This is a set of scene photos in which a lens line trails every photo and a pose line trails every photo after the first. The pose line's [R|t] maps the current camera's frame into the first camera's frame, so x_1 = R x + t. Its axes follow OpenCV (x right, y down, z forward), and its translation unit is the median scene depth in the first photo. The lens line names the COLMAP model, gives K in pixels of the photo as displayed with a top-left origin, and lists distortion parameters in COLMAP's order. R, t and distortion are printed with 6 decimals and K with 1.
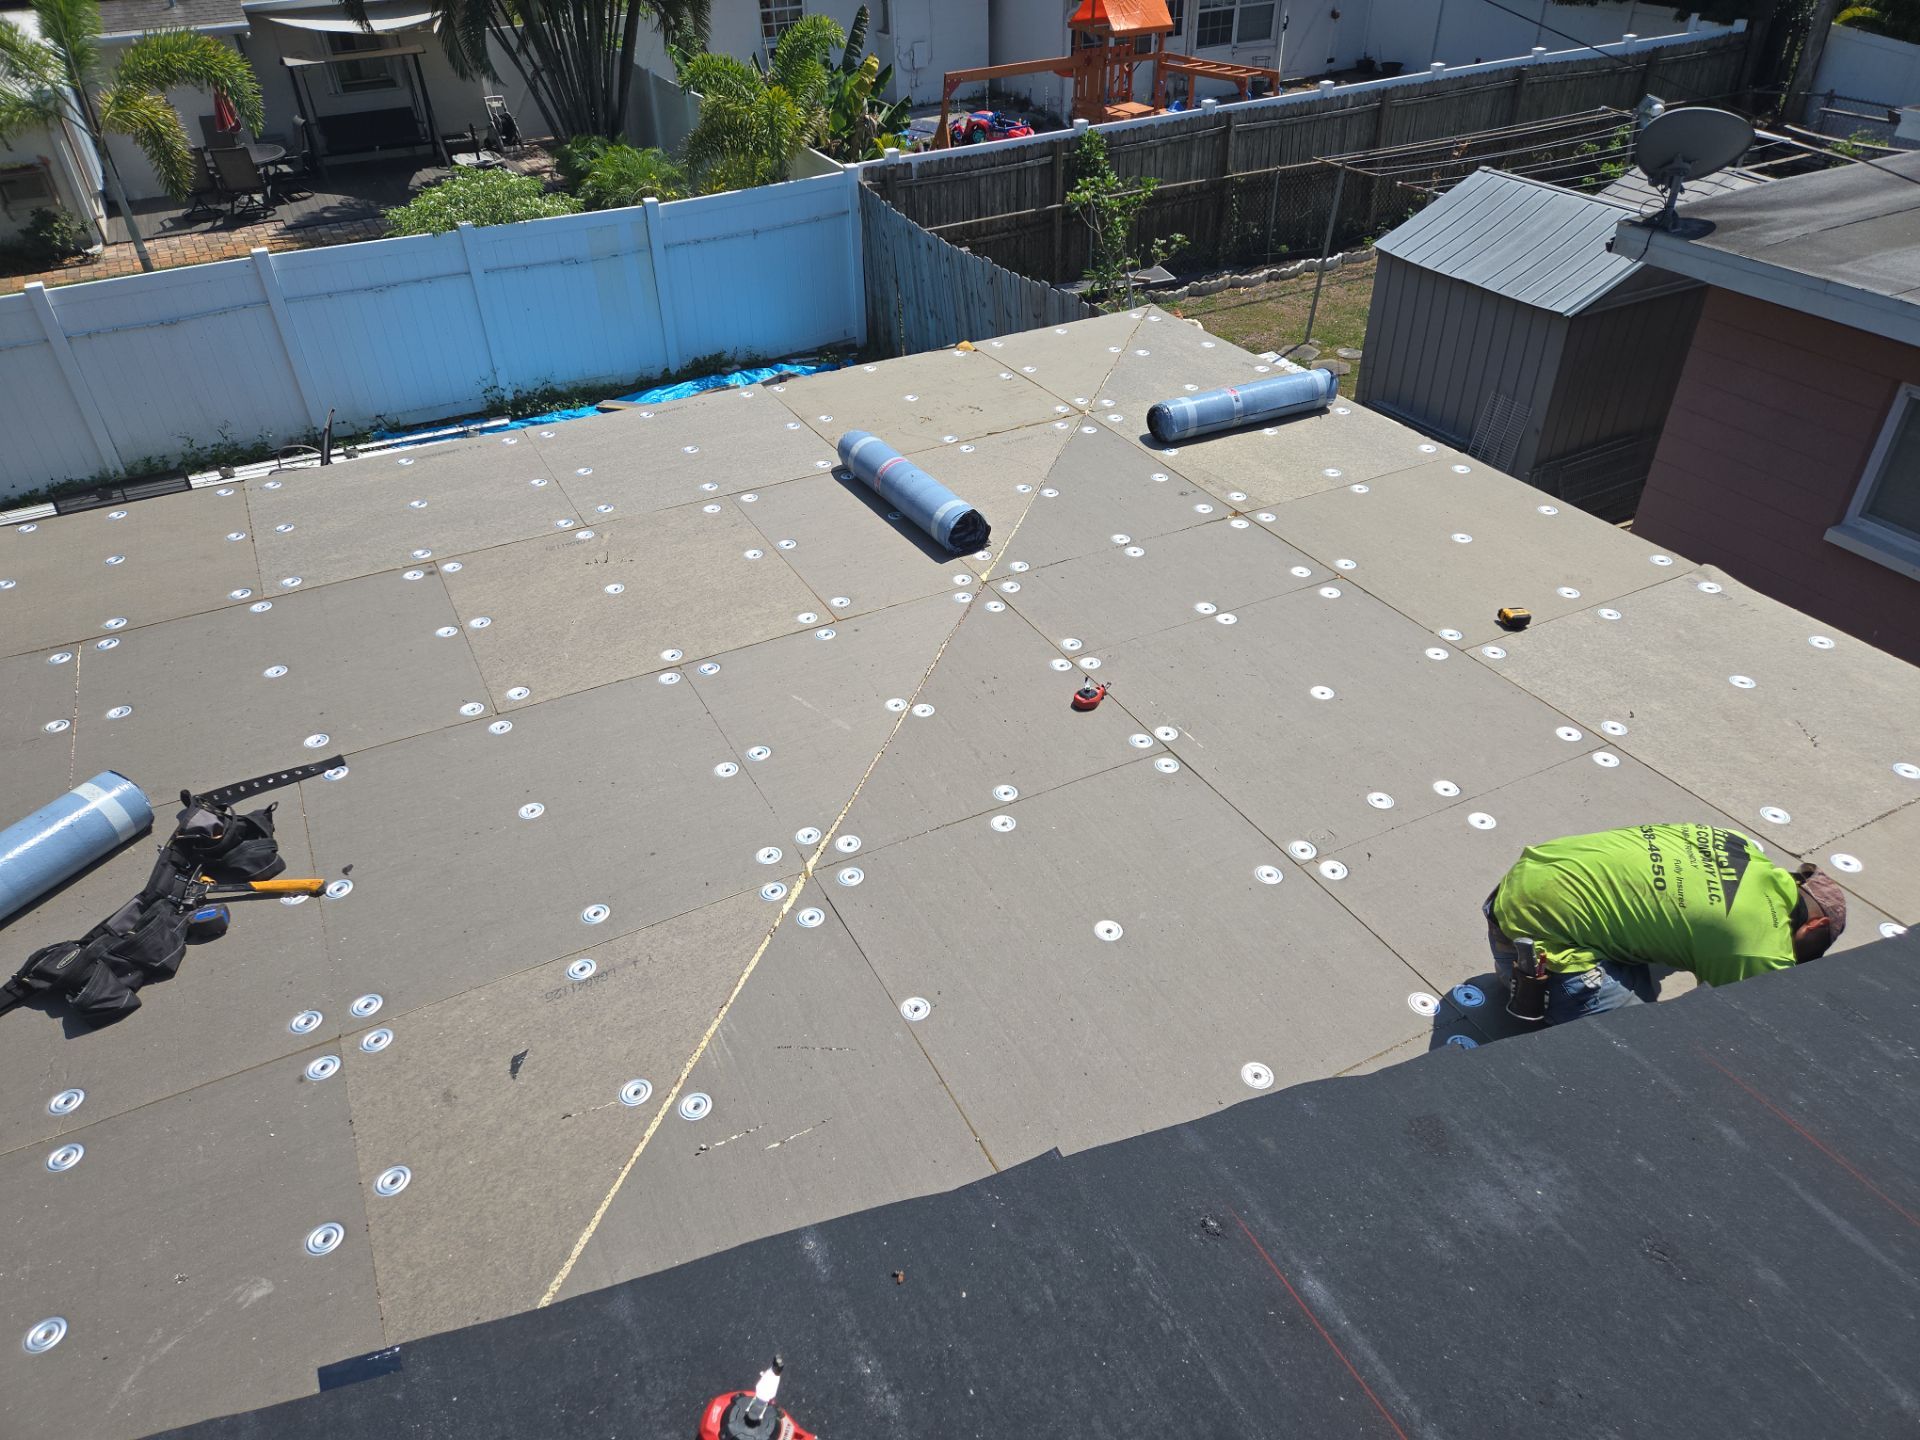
lens RADIAL K [[1274.8, 0, 953.6], [0, 1274.8, 747.3], [0, 0, 1]] dist [0.074382, -0.054670]
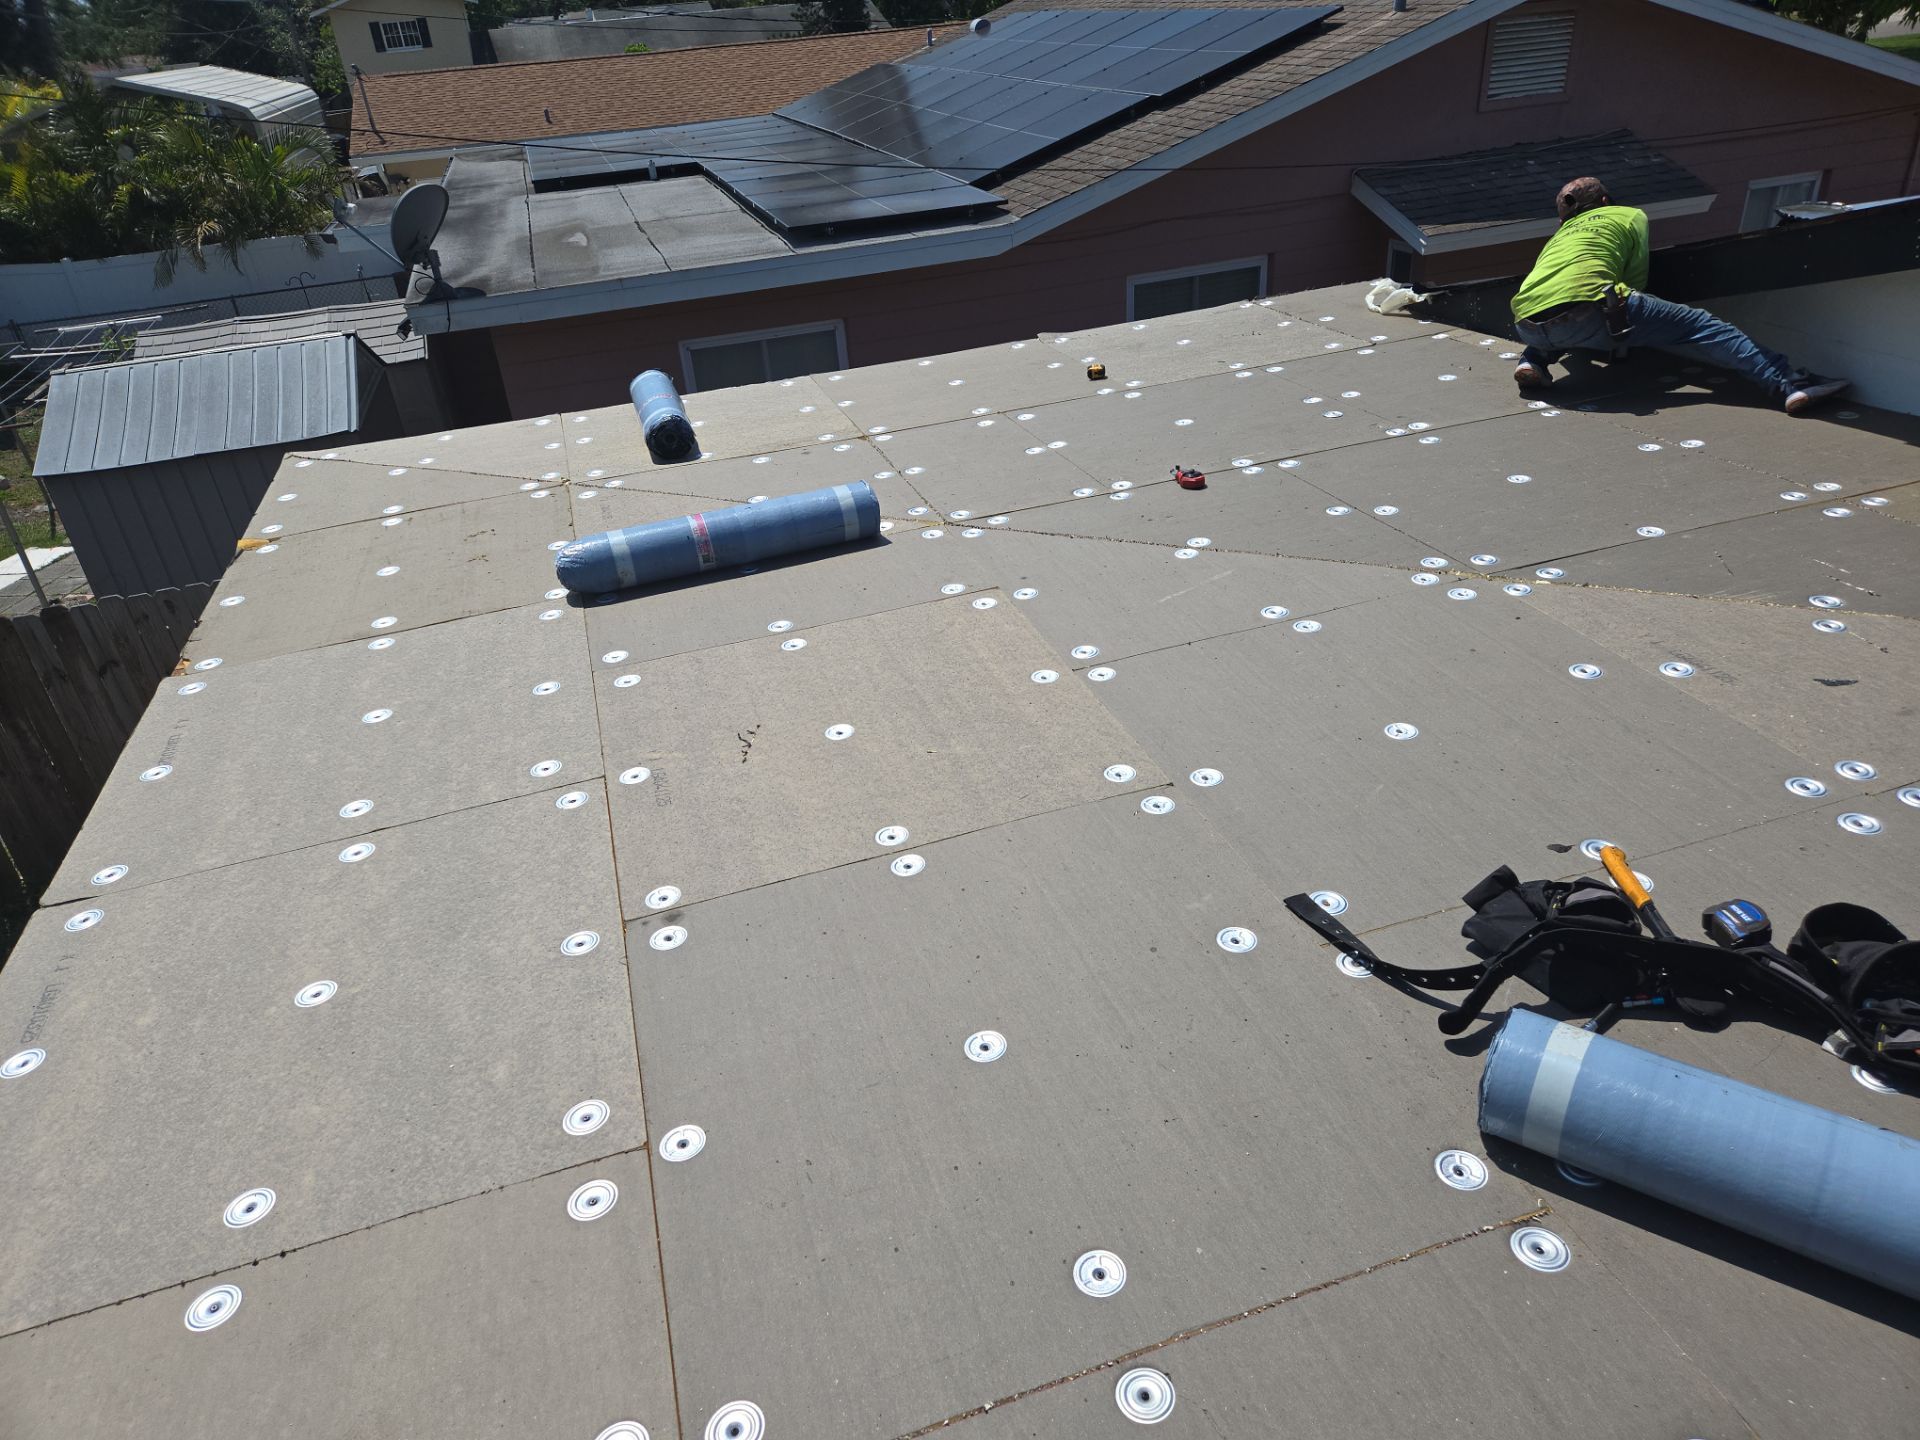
lens RADIAL K [[1283.8, 0, 979.6], [0, 1283.8, 736.2], [0, 0, 1]] dist [0.098714, -0.084946]
pose [[0.173097, -0.485851, 0.856730, -0.321809], [0.655122, 0.706321, 0.268191, -0.099320], [-0.735427, 0.514840, 0.440553, 0.264927]]
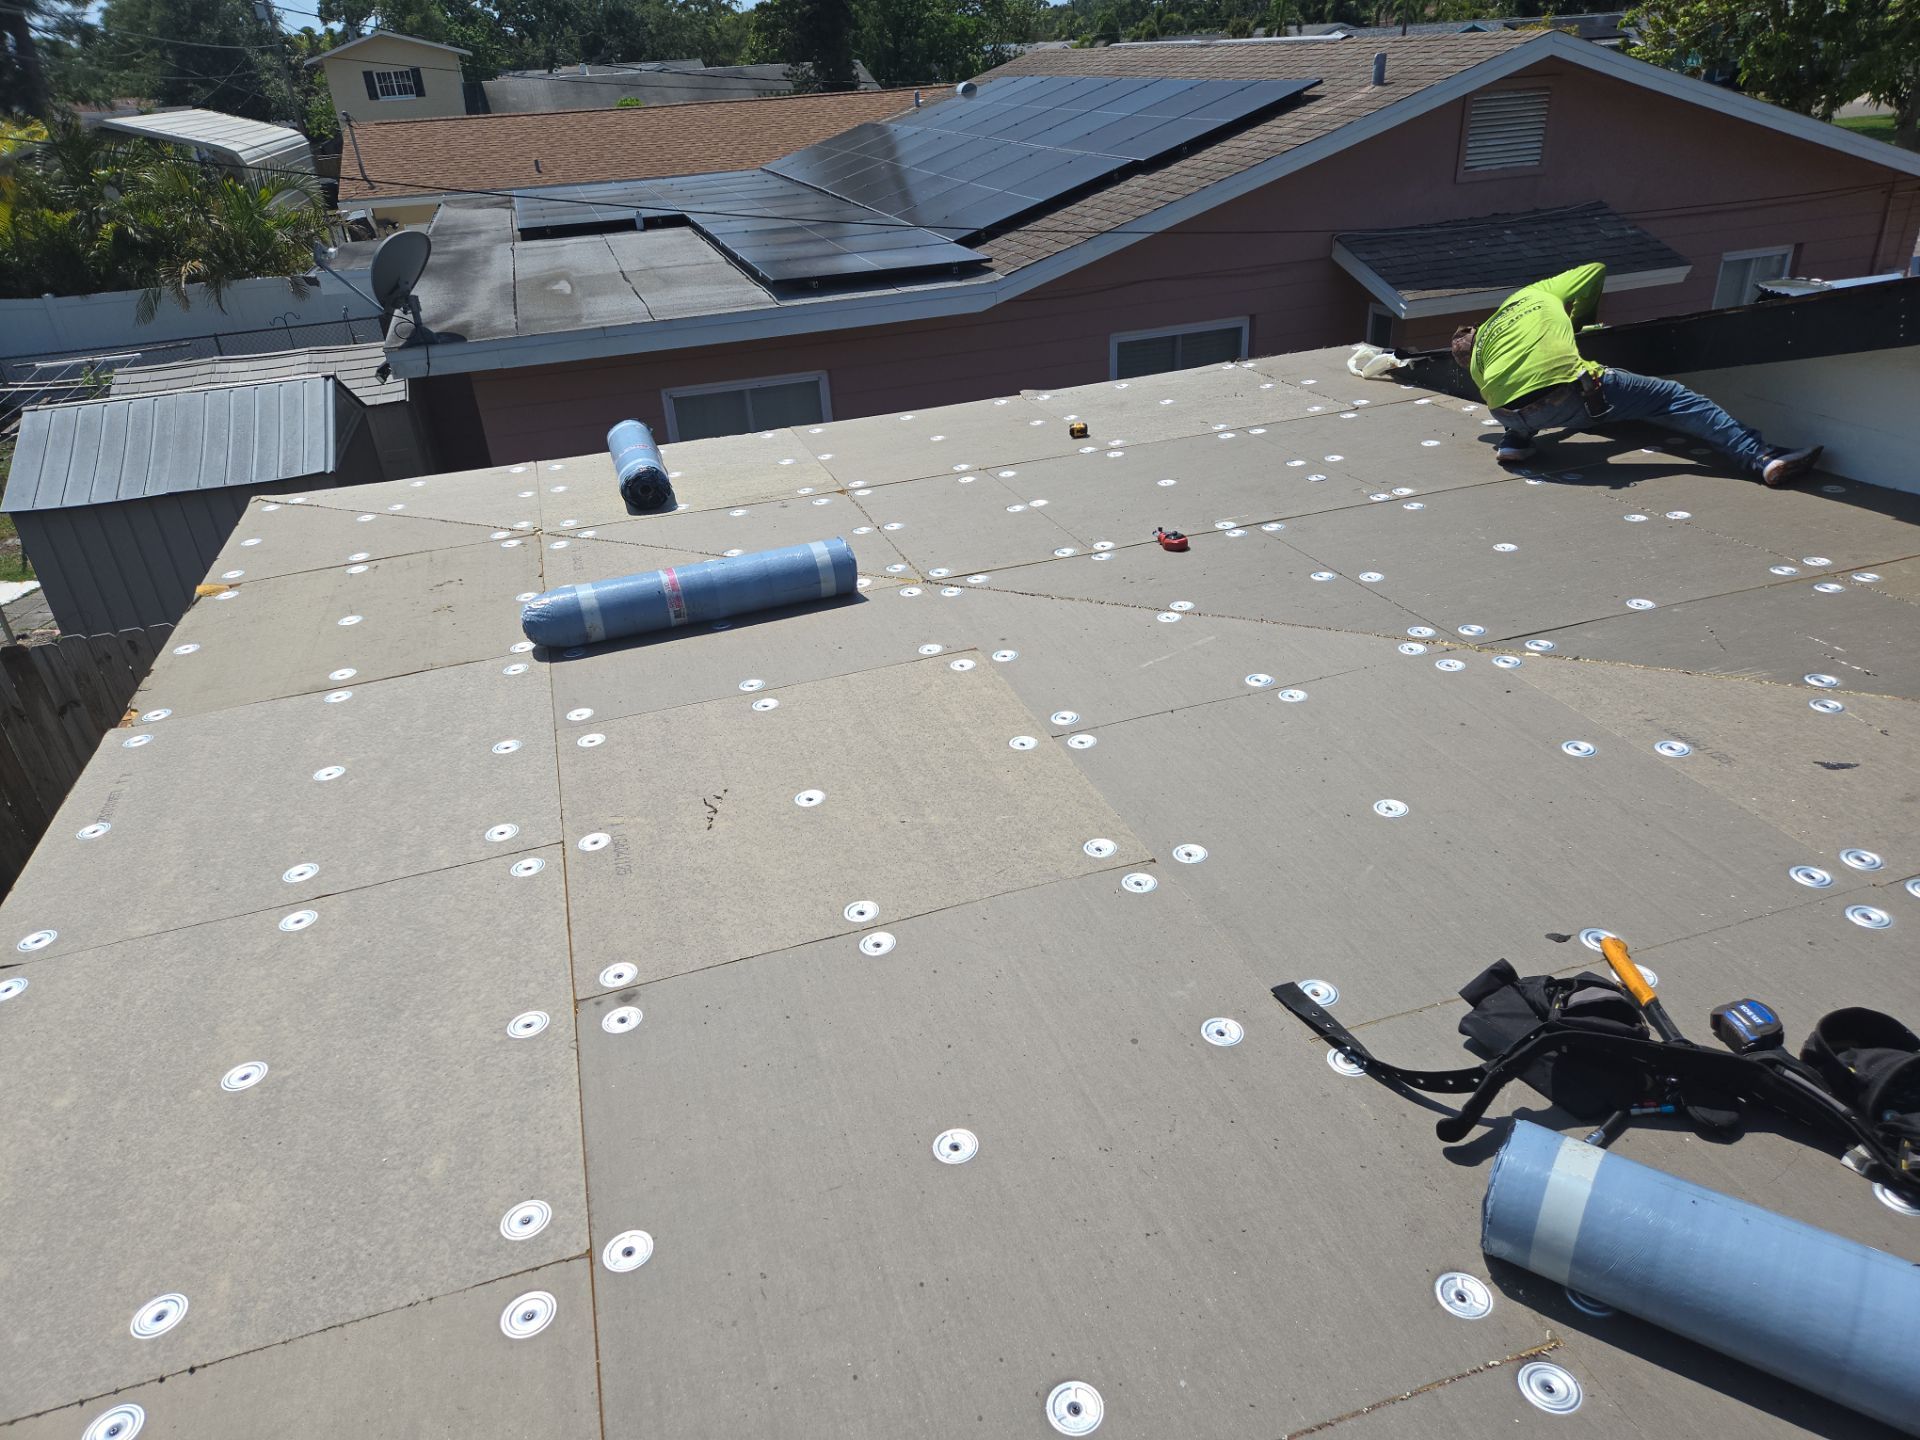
lens RADIAL K [[1288.4, 0, 972.8], [0, 1288.4, 725.4], [0, 0, 1]] dist [0.103696, -0.090968]
pose [[0.169241, -0.444398, 0.879698, -0.313278], [0.641025, 0.727619, 0.244248, -0.100199], [-0.748628, 0.522571, 0.408013, 0.265998]]
